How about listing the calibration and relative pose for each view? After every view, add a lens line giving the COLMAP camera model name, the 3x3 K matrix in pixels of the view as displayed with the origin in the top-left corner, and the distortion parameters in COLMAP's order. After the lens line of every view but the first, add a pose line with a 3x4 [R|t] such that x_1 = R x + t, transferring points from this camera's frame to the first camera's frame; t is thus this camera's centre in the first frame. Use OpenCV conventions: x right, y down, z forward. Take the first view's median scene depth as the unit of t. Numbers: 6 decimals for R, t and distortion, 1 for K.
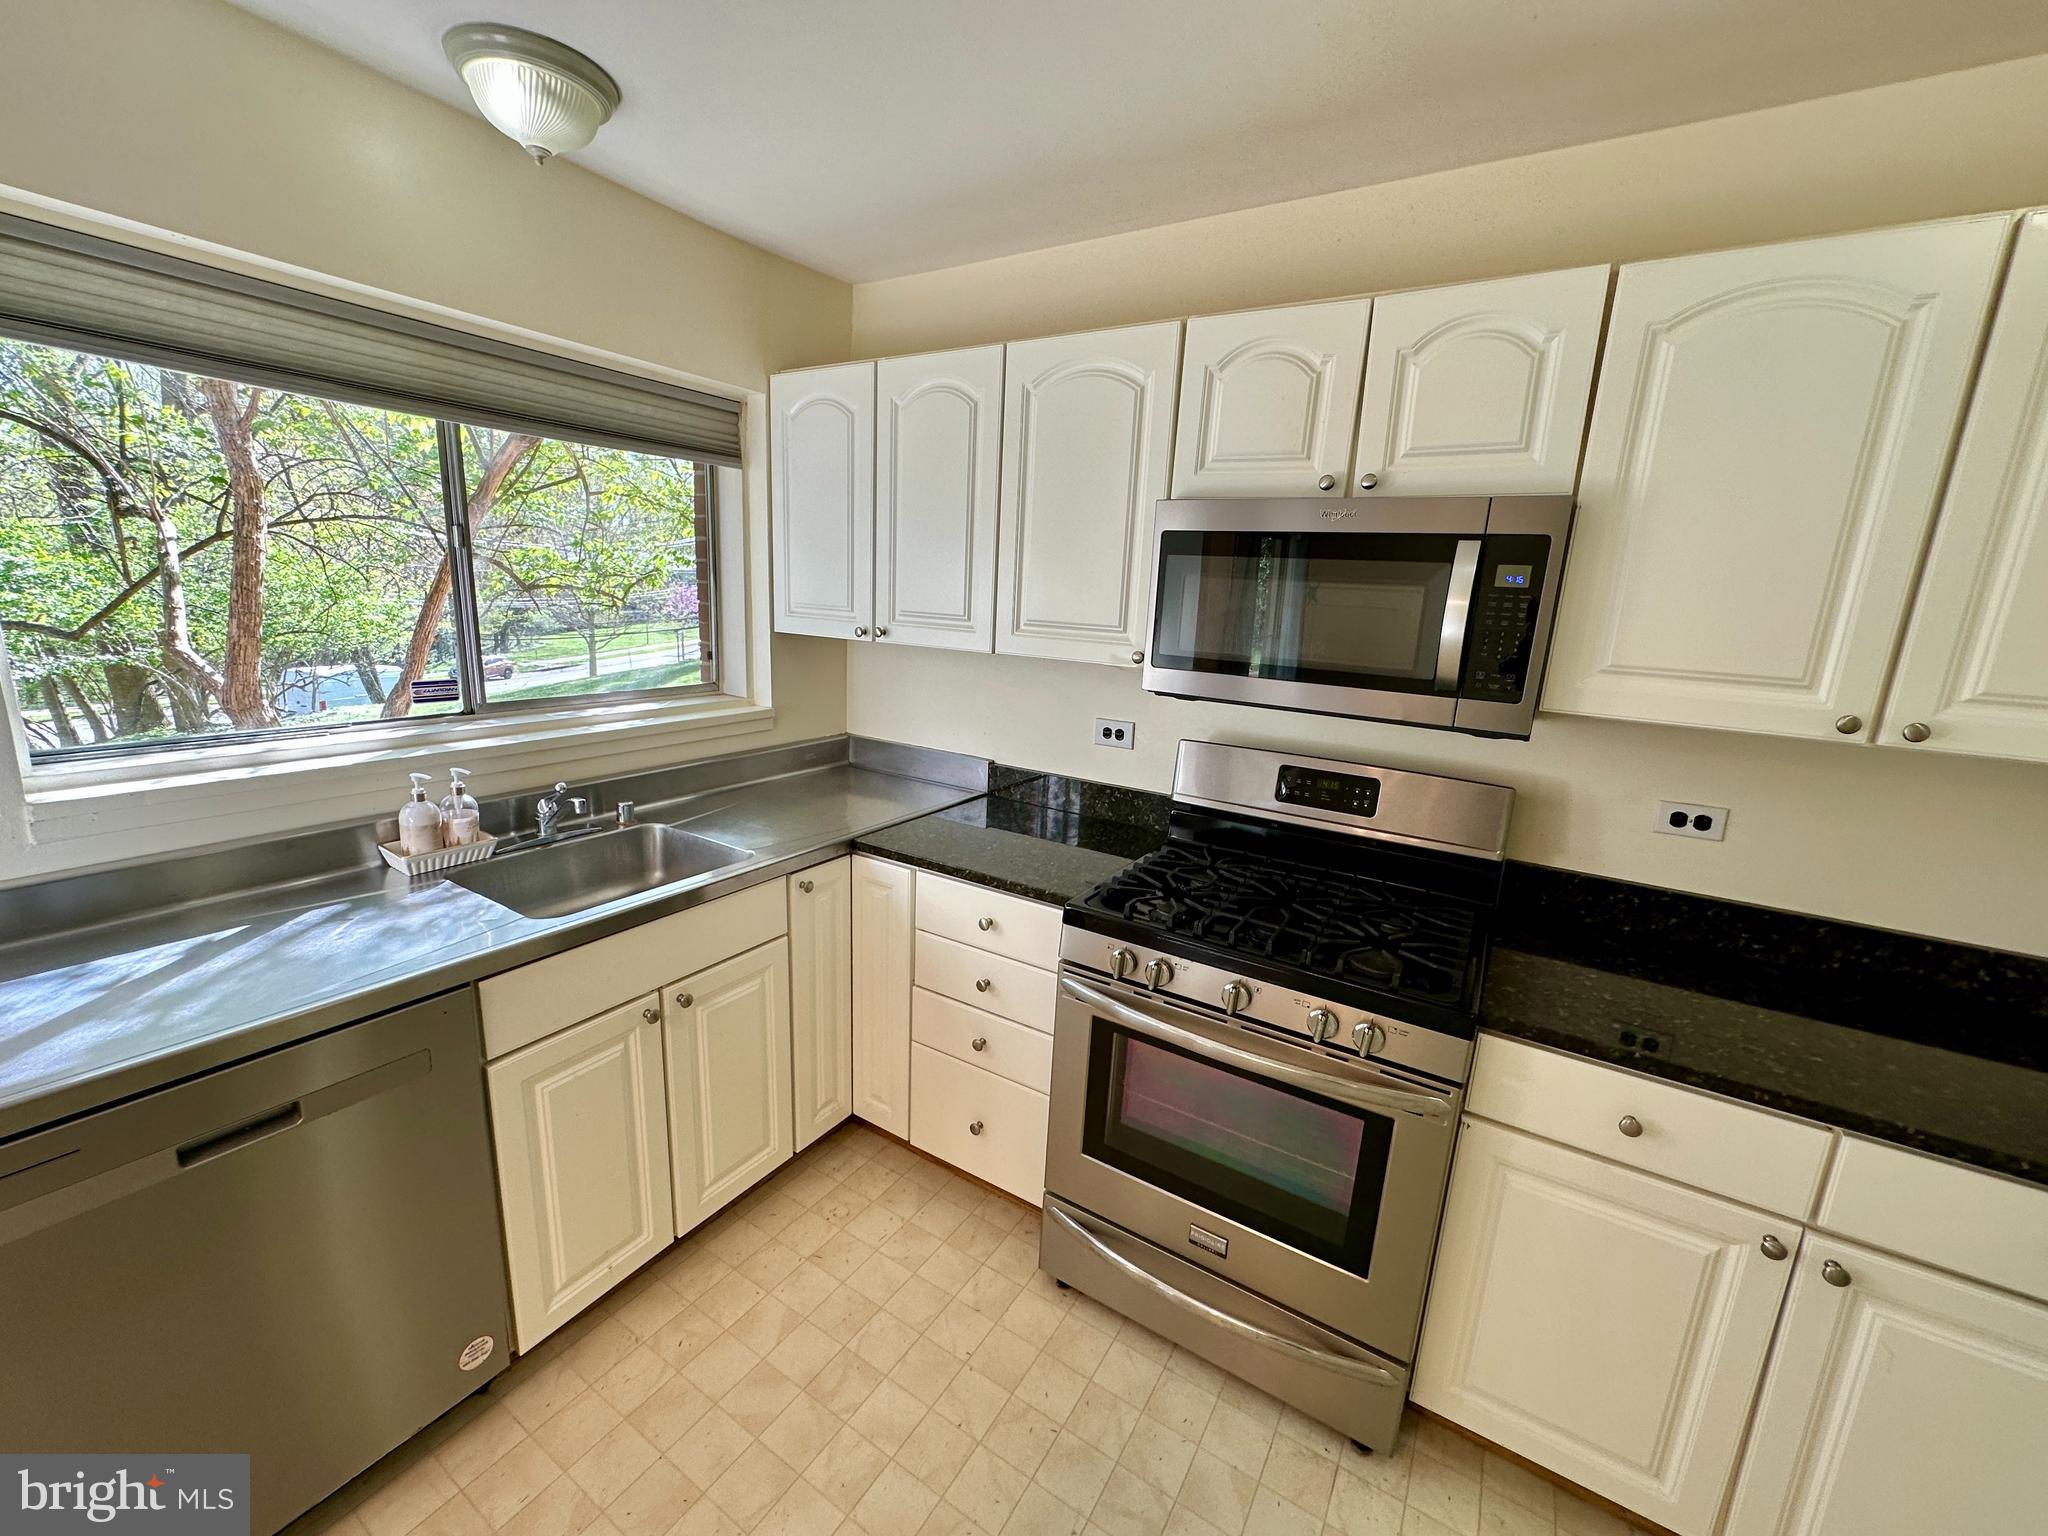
lens RADIAL K [[813.7, 0, 1024.0], [0, 813.7, 768.0], [0, 0, 1]] dist [-0.001453, 0.000145]
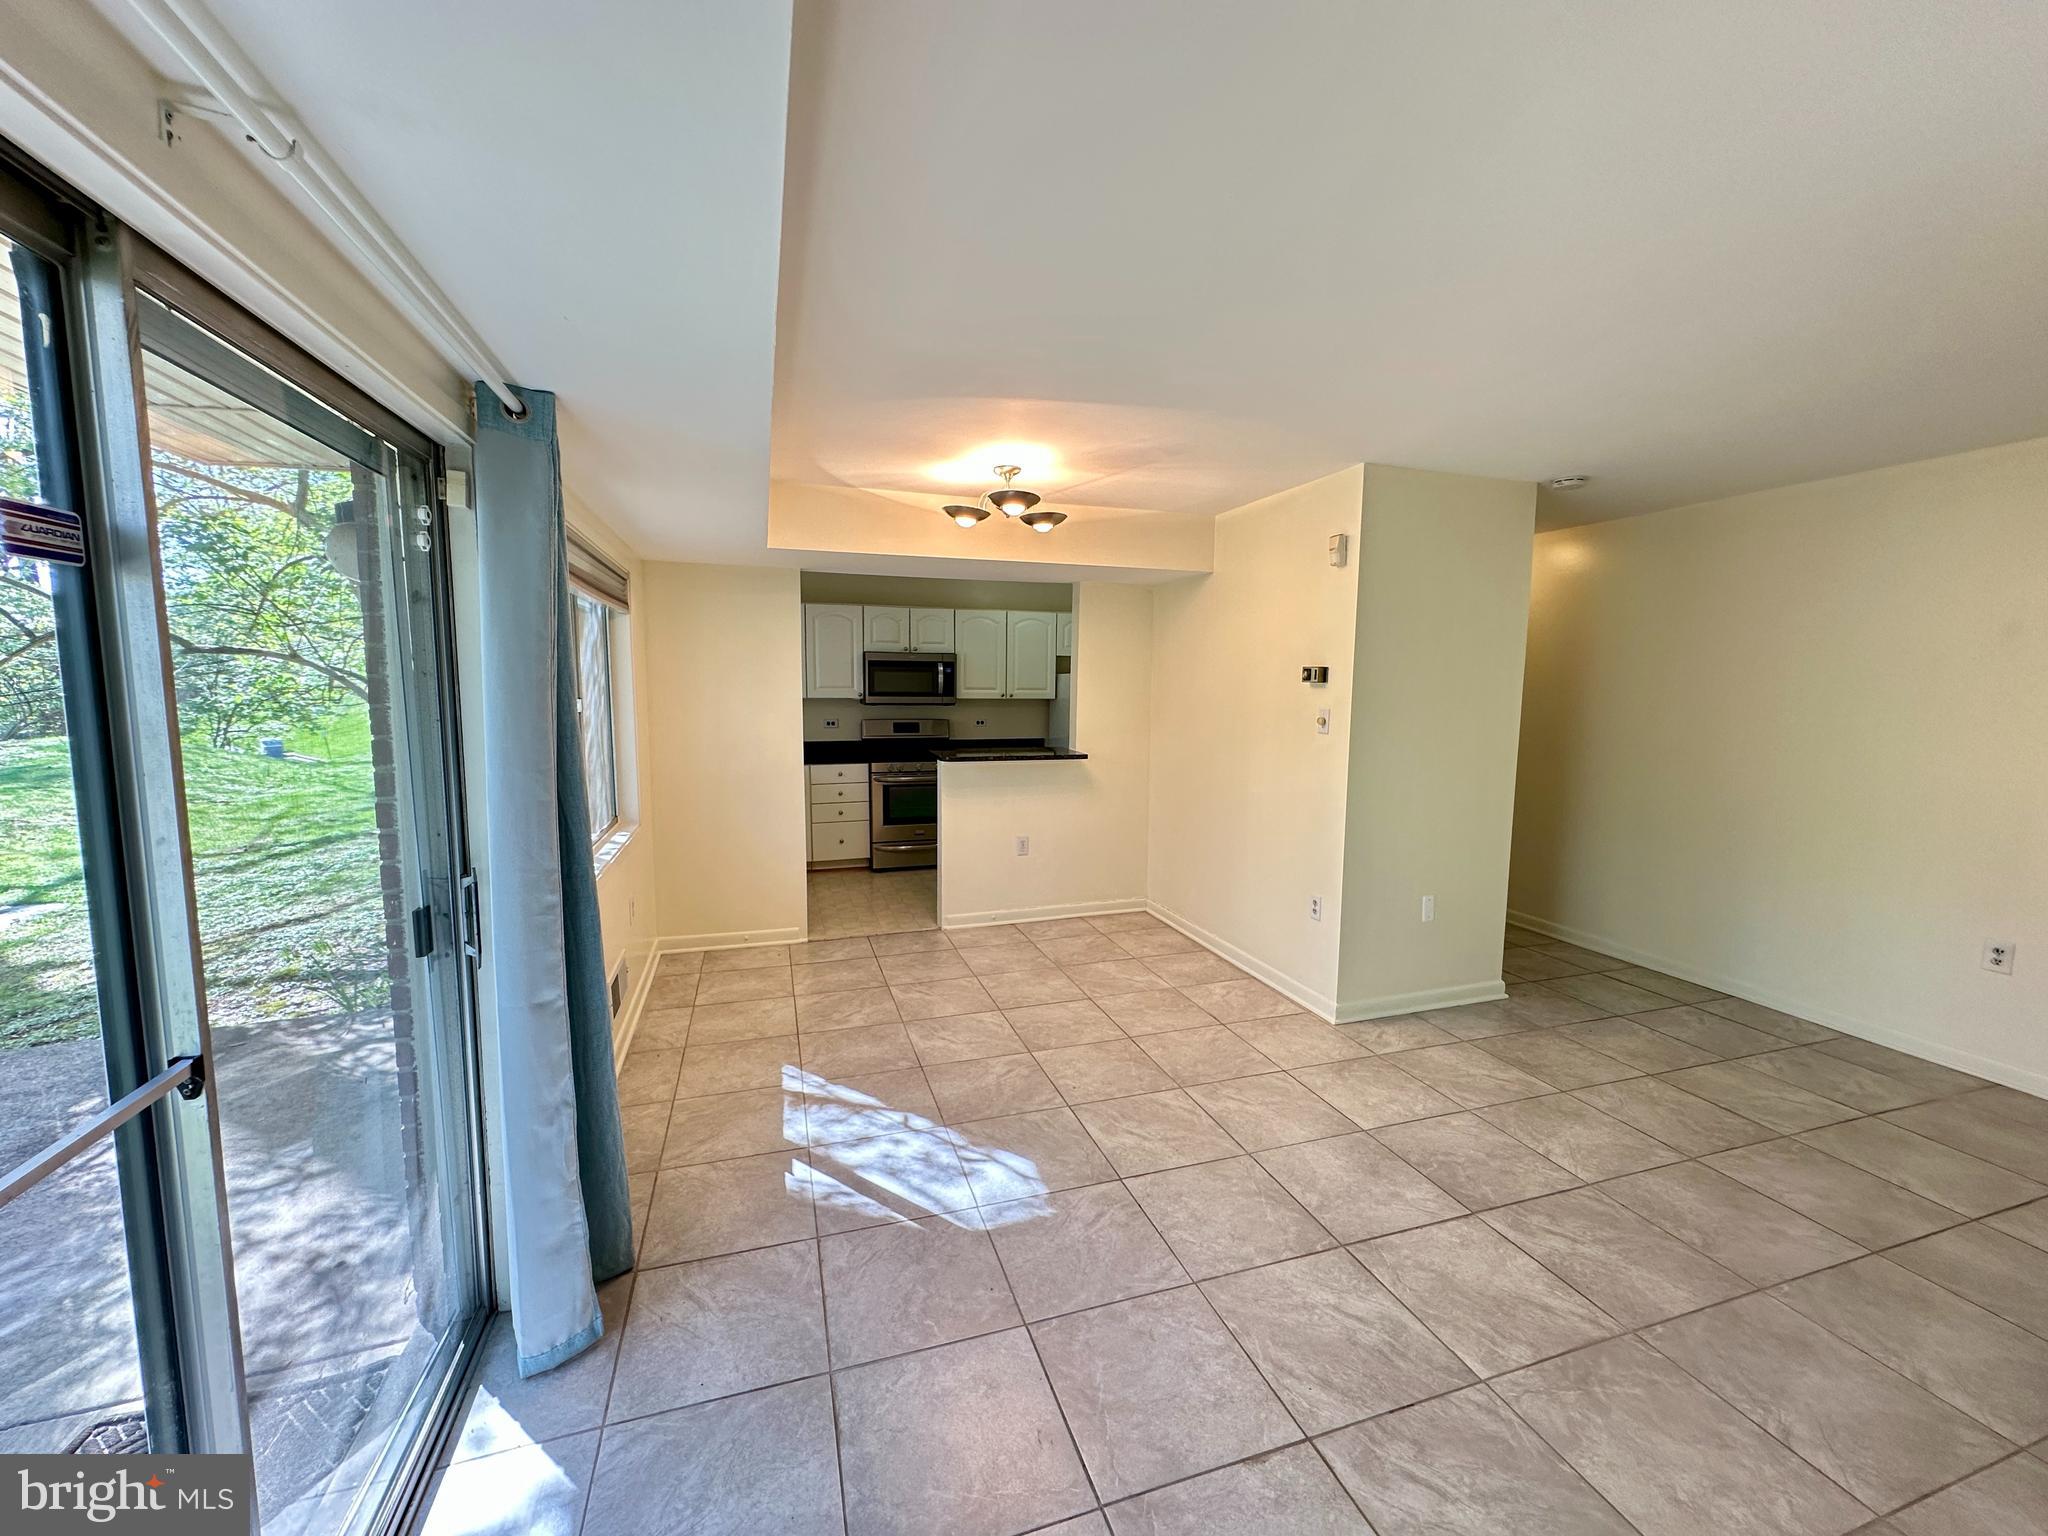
lens RADIAL K [[813.7, 0, 1024.0], [0, 813.7, 768.0], [0, 0, 1]] dist [-0.001453, 0.000145]
pose [[0.647043, -0.128891, 0.751481, -2.210522], [0.188865, 0.981986, 0.005808, 0.305698], [-0.738692, 0.138171, 0.659730, -1.915004]]
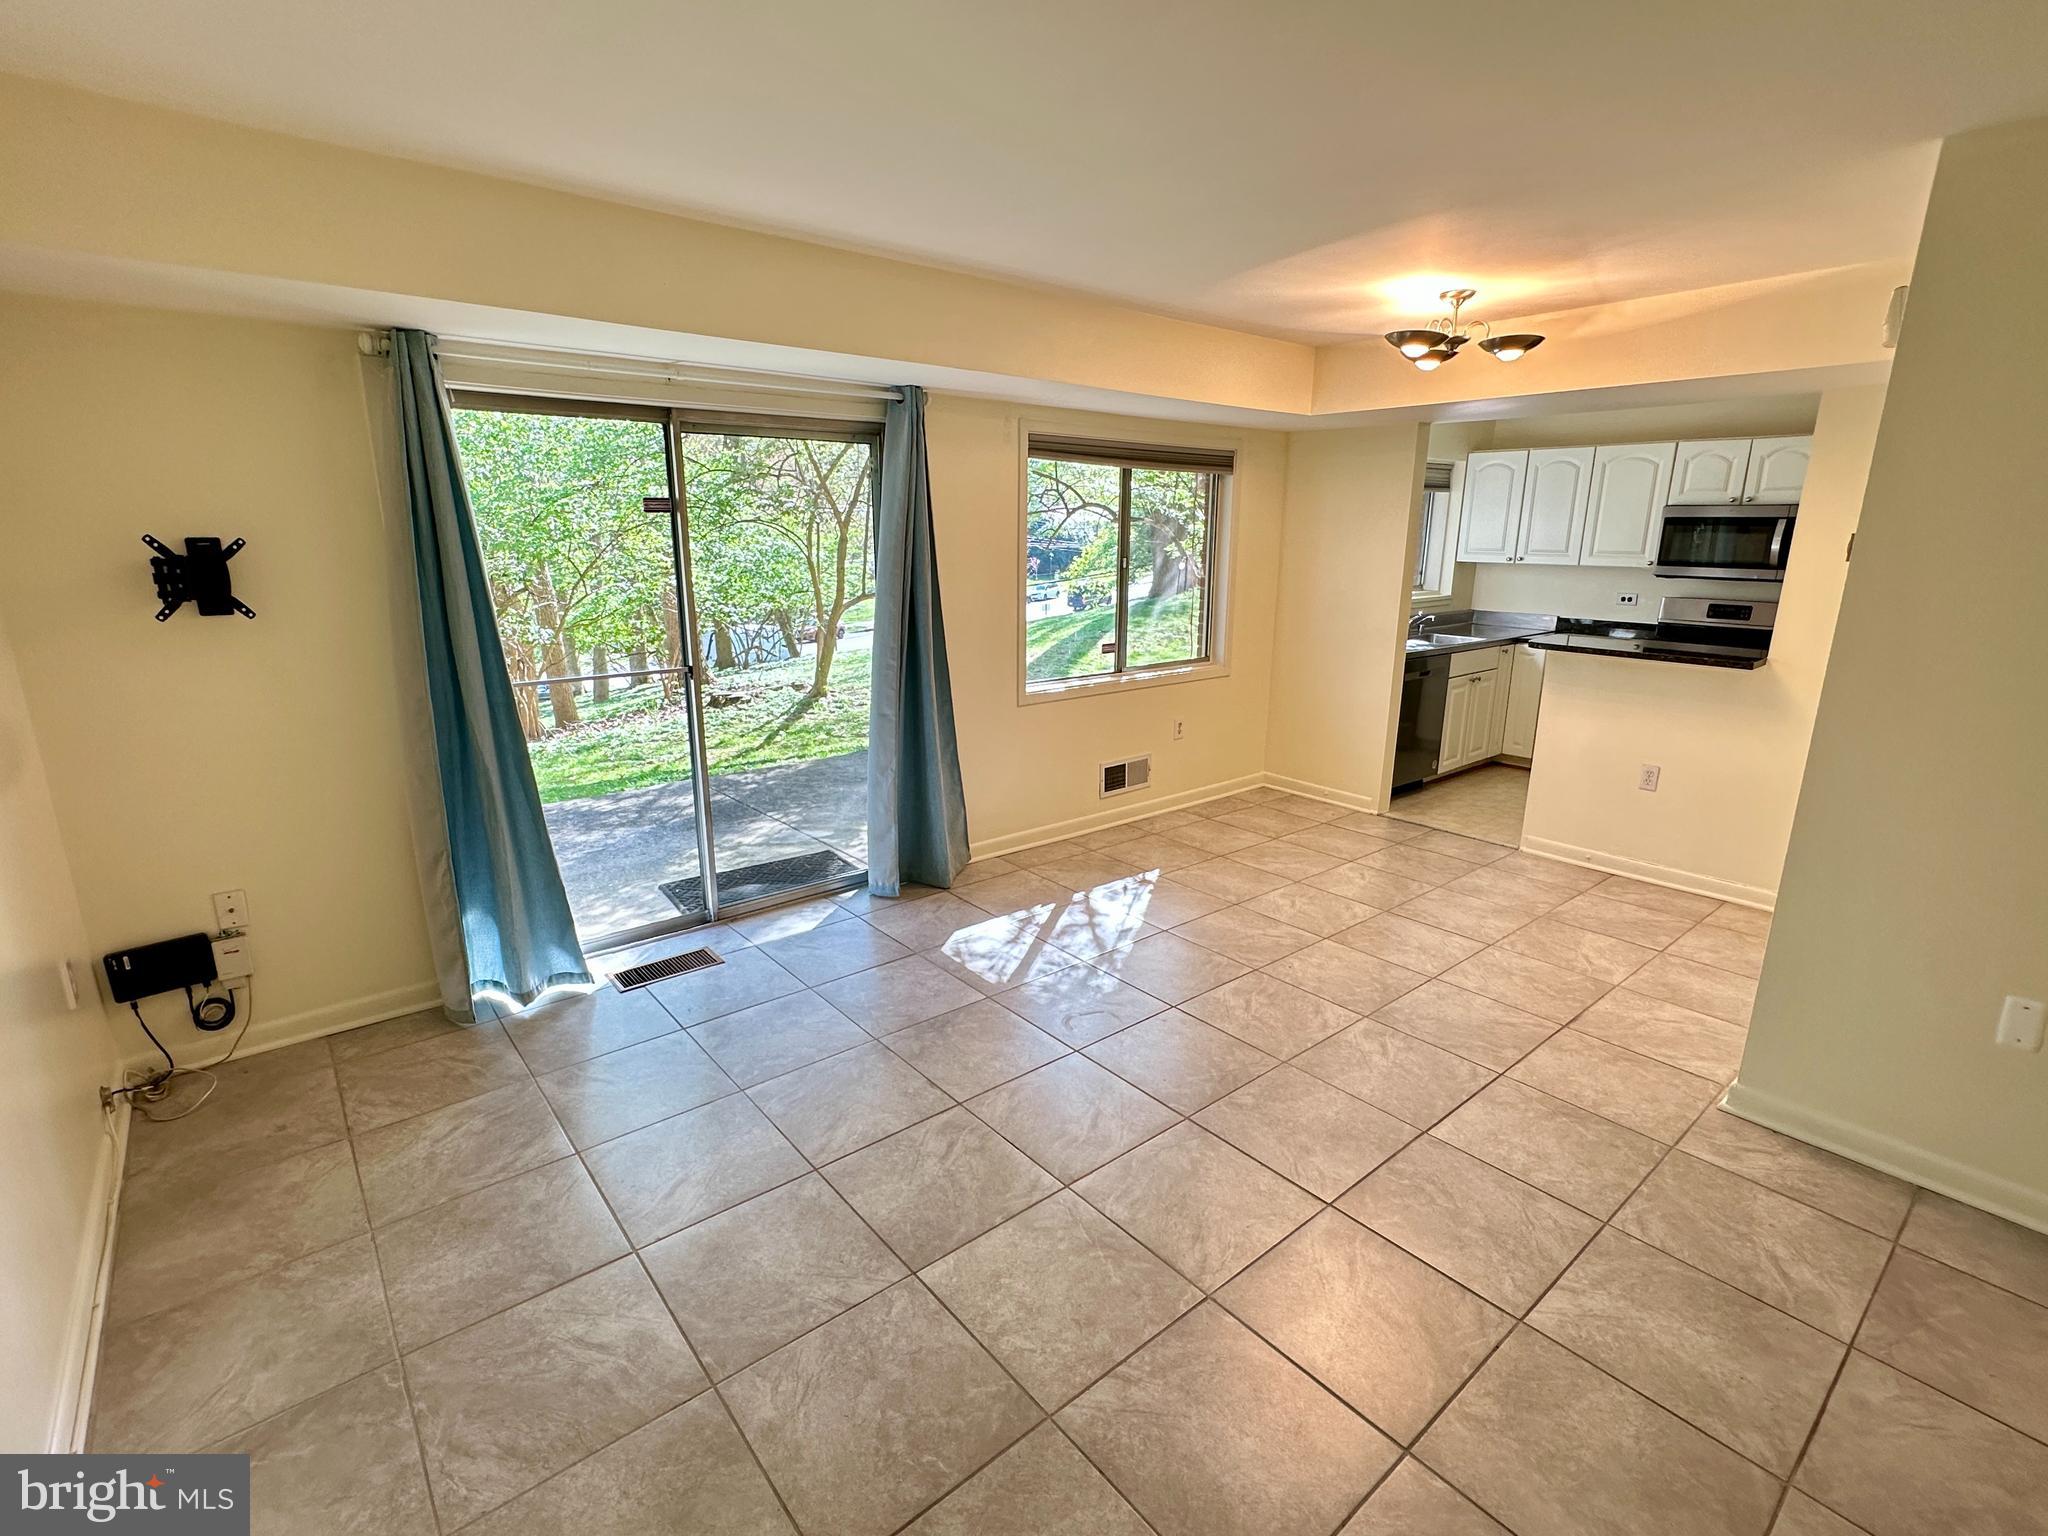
lens RADIAL K [[949.3, 0, 1017.6], [0, 949.3, 773.3], [0, 0, 1]] dist [-0.001374, 0.000190]
pose [[0.946195, 0.036160, -0.321569, -0.852889], [-0.026996, 0.999094, 0.032914, 0.543545], [0.322468, -0.022462, 0.946314, -2.825048]]
